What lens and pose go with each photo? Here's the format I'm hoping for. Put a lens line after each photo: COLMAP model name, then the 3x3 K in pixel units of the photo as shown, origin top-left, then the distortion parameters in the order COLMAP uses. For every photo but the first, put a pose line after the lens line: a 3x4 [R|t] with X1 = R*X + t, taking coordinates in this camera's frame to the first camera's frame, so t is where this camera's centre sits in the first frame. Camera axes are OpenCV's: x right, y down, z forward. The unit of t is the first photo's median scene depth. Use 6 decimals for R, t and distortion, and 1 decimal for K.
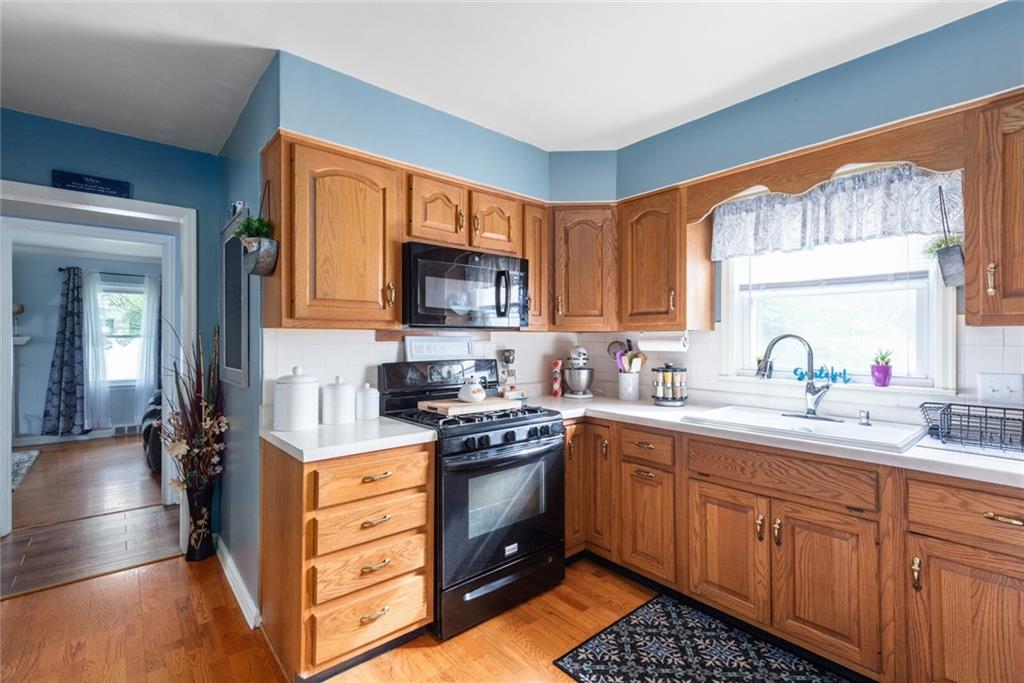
lens RADIAL K [[467.8, 0, 514.9], [0, 467.8, 339.6], [0, 0, 1]] dist [0.013062, 0.000068]
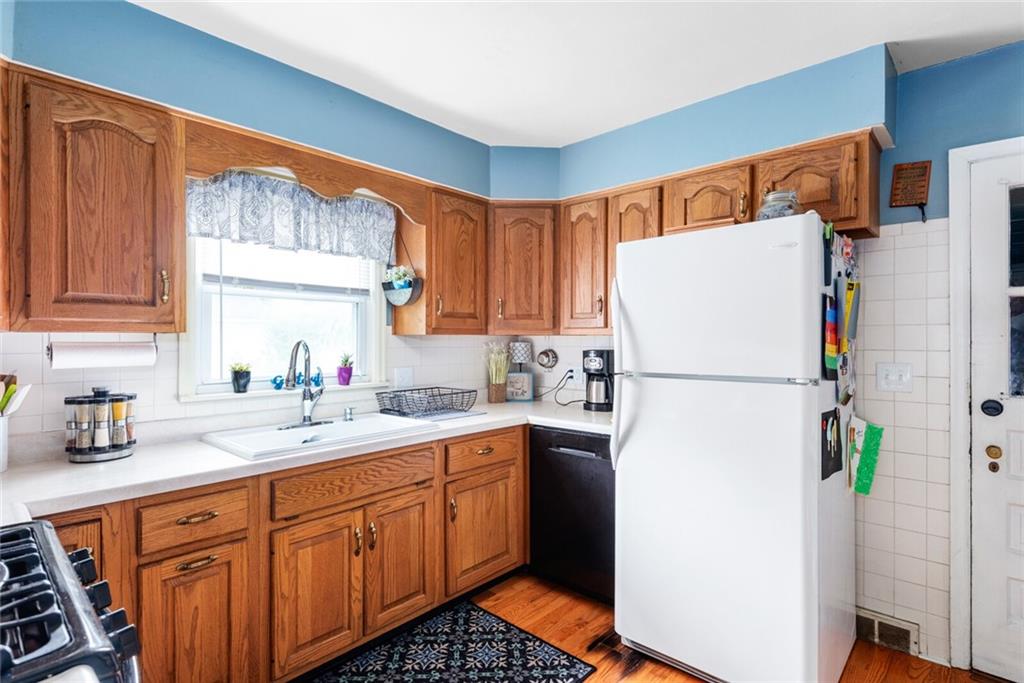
lens RADIAL K [[535.1, 0, 514.2], [0, 535.1, 337.7], [0, 0, 1]] dist [0.008138, 0.000439]
pose [[-0.158034, 0.003754, 0.987426, -0.555617], [0.003773, 0.999988, -0.003197, -0.010344], [-0.987426, 0.003221, -0.158047, 0.781204]]
